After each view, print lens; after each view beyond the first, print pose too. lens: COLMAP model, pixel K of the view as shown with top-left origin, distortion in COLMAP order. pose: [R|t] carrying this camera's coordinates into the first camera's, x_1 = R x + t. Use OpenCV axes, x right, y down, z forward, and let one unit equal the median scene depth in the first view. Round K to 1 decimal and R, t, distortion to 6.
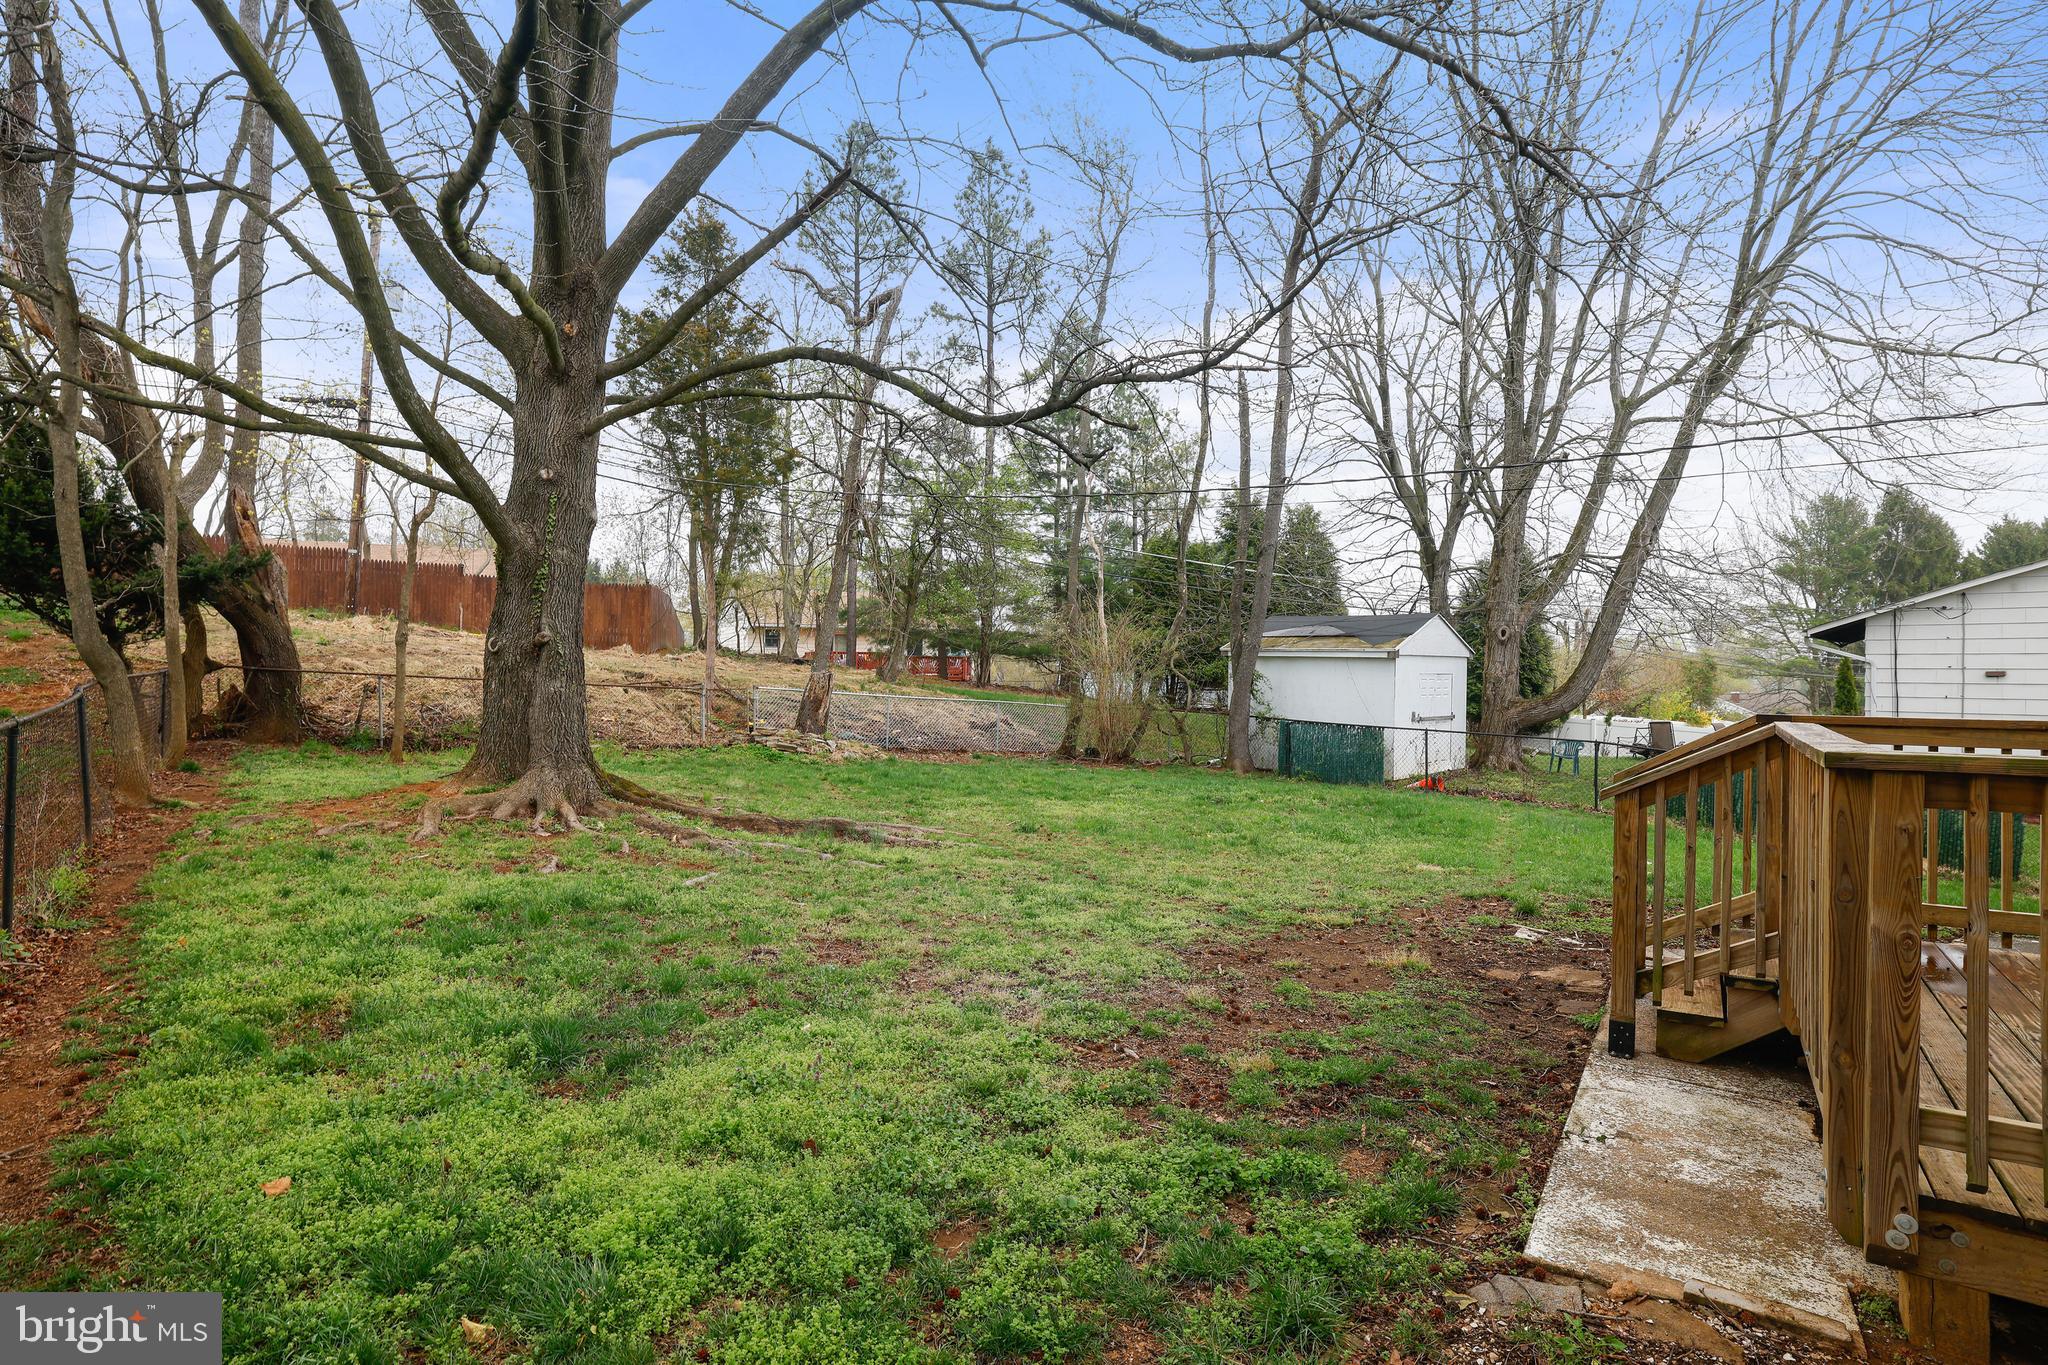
lens RADIAL K [[1132.9, 0, 1029.2], [0, 1132.9, 687.0], [0, 0, 1]] dist [-0.006079, -0.000331]
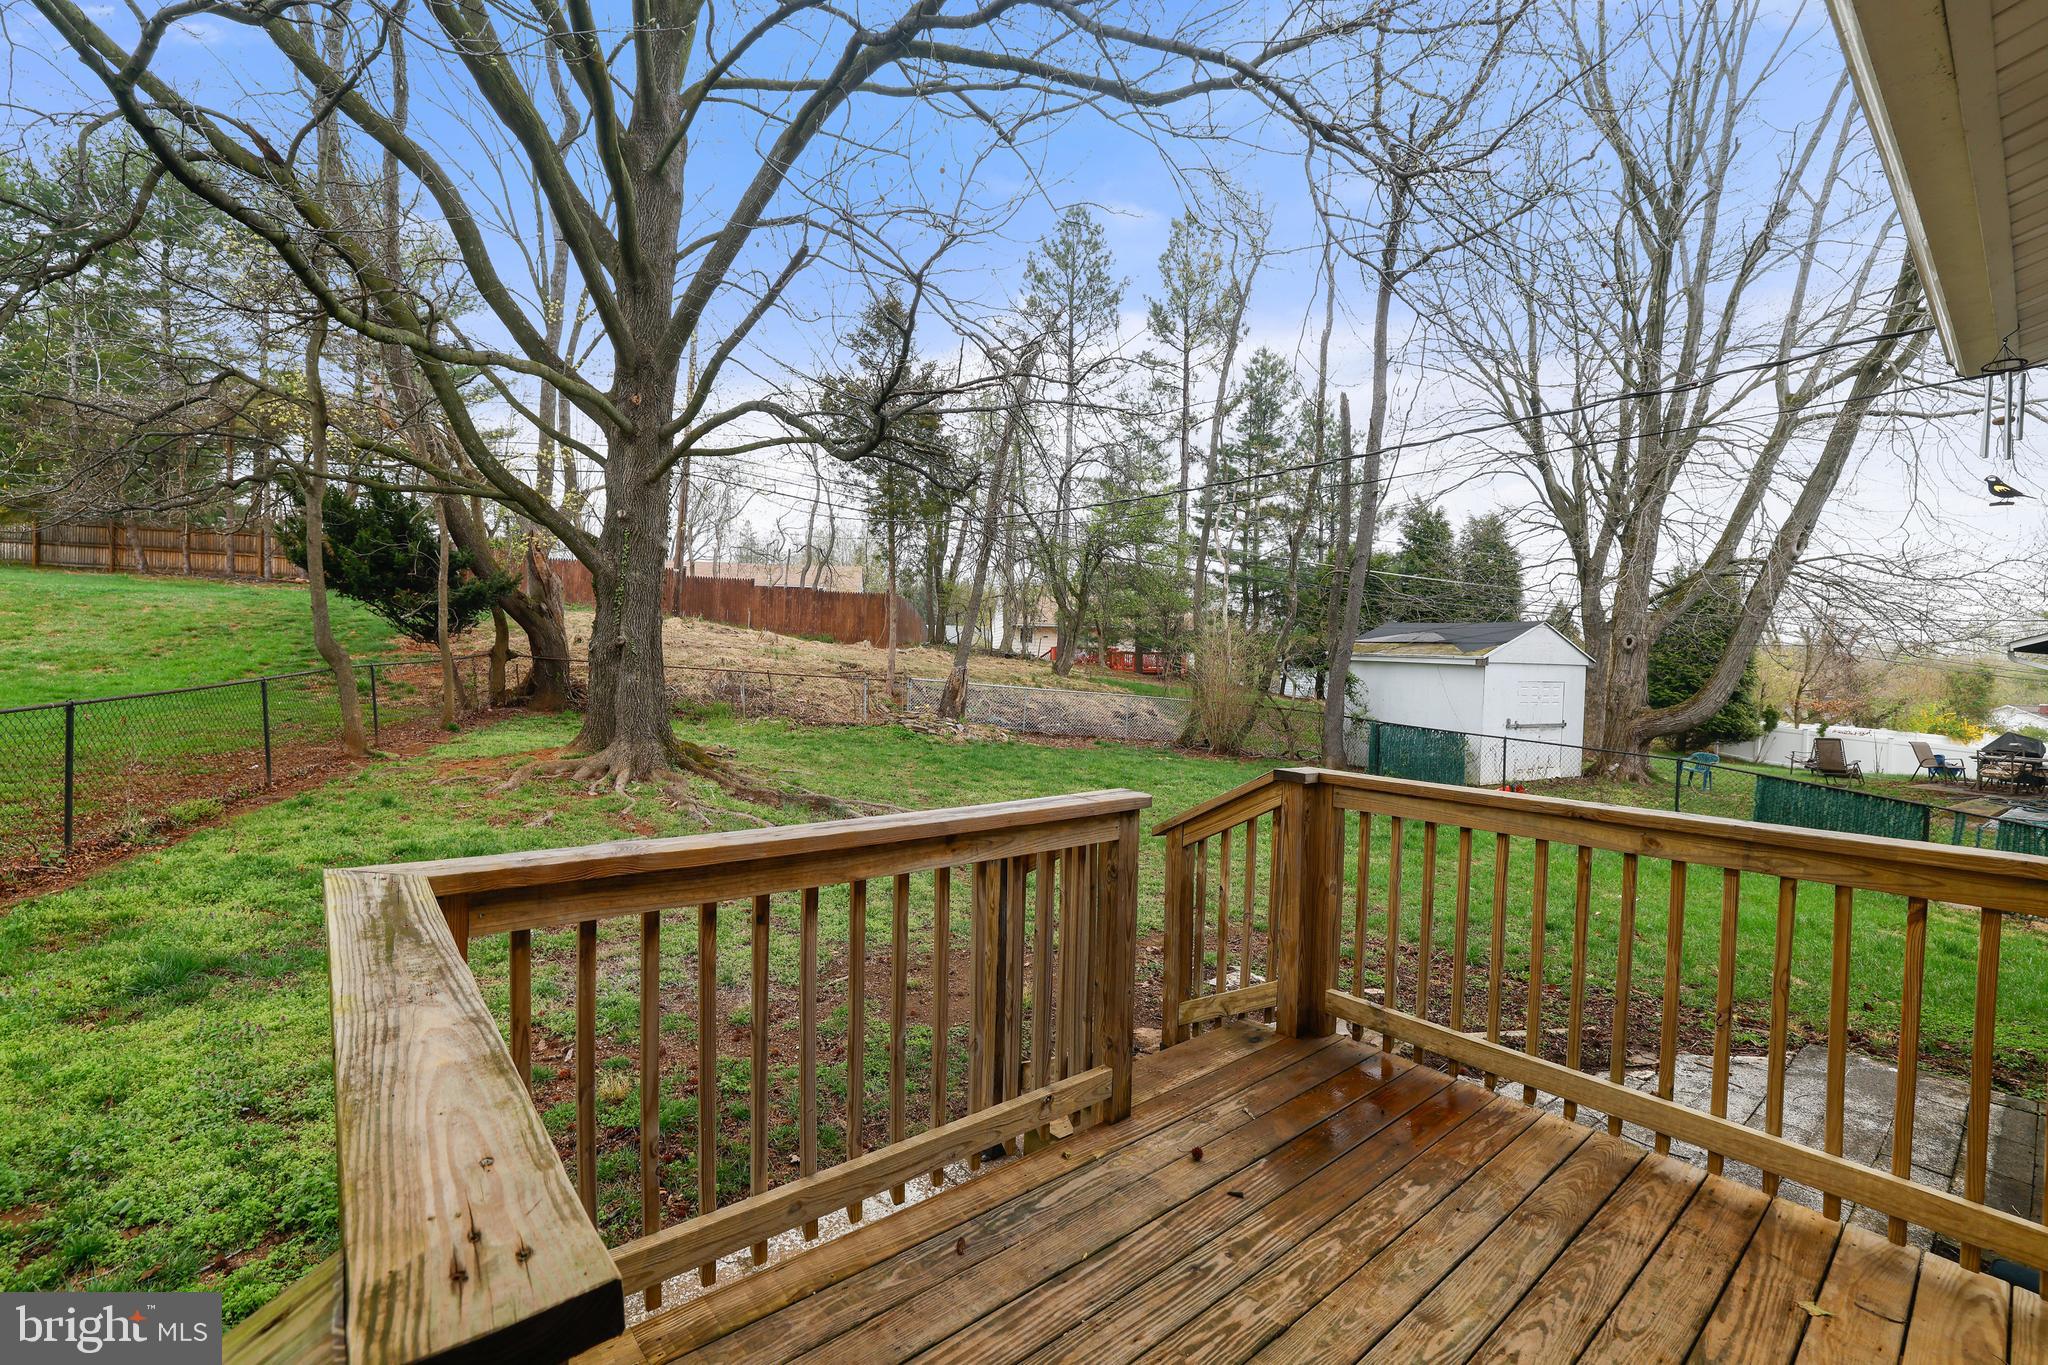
lens RADIAL K [[935.6, 0, 1023.8], [0, 935.6, 678.8], [0, 0, 1]] dist [-0.013350, 0.000210]
pose [[0.950903, 0.024976, -0.308479, 0.168069], [-0.023359, 0.999687, 0.008935, -0.010228], [0.308606, -0.001291, 0.951189, 0.065397]]
